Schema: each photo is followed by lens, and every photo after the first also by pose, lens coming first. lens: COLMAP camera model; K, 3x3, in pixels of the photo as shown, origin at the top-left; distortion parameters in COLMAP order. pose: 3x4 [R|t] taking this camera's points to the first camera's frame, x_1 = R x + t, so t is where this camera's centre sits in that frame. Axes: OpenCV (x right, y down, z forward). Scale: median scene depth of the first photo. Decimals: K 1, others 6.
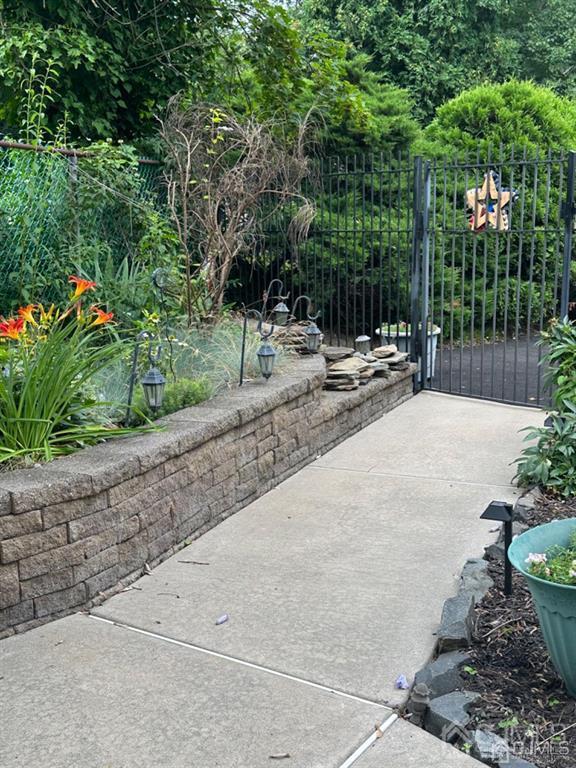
lens RADIAL K [[937.2, 0, 288.0], [0, 937.2, 384.0], [0, 0, 1]] dist [0.225224, -0.524610]
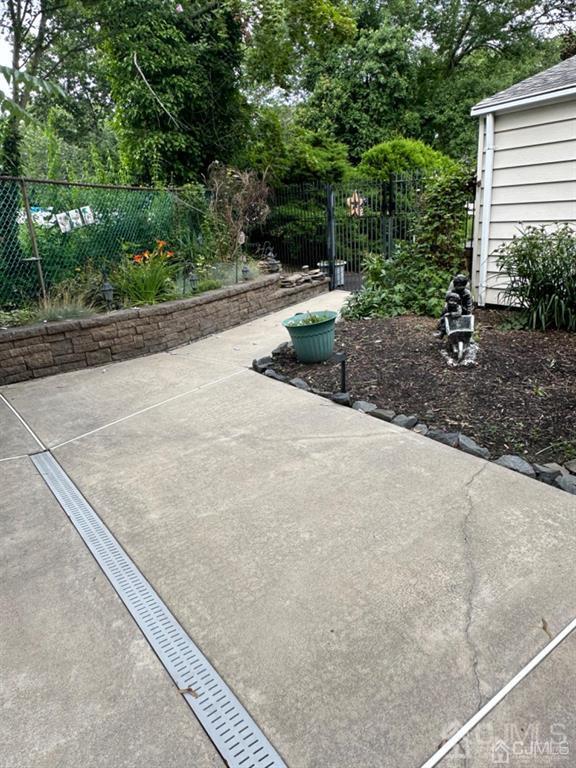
lens RADIAL K [[520.8, 0, 288.0], [0, 520.8, 384.0], [0, 0, 1]] dist [0.011584, 0.001077]
pose [[0.995520, -0.009397, -0.094082, 0.155685], [0.022922, 0.989352, 0.143726, 0.050859], [0.091730, -0.145239, 0.985135, -0.293203]]
